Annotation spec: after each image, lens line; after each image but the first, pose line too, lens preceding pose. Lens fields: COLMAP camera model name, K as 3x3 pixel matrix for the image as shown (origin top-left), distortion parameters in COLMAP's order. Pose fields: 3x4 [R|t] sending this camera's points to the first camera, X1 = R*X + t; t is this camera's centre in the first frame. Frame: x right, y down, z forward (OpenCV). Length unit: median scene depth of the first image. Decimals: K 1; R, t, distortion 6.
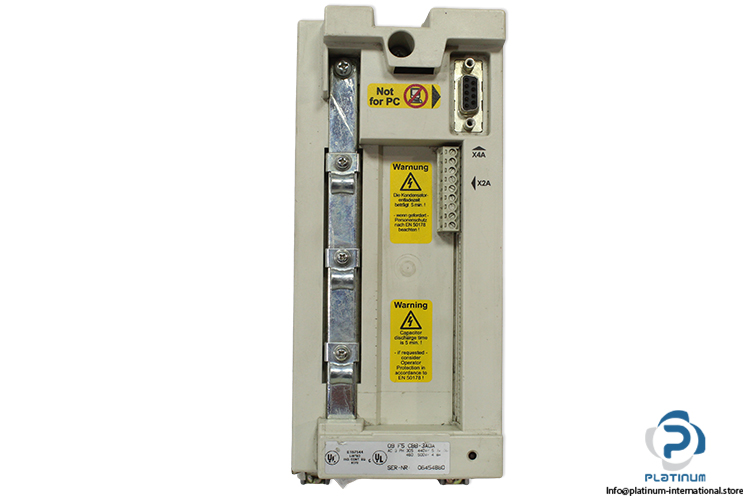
lens RADIAL K [[997.6, 0, 378.8], [0, 997.6, 251.0], [0, 0, 1]] dist [-0.021185, 0.000000]
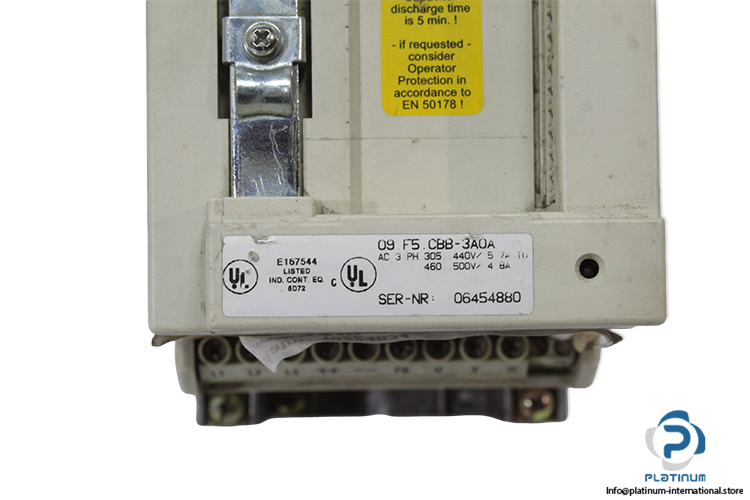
lens RADIAL K [[1537.7, 0, 372.9], [0, 1537.7, 249.8], [0, 0, 1]] dist [-0.012200, 0.000000]
pose [[0.999785, -0.019543, -0.006999, 0.010713], [0.019537, 0.999809, -0.000878, 0.189531], [0.007015, 0.000741, 0.999975, 0.363602]]
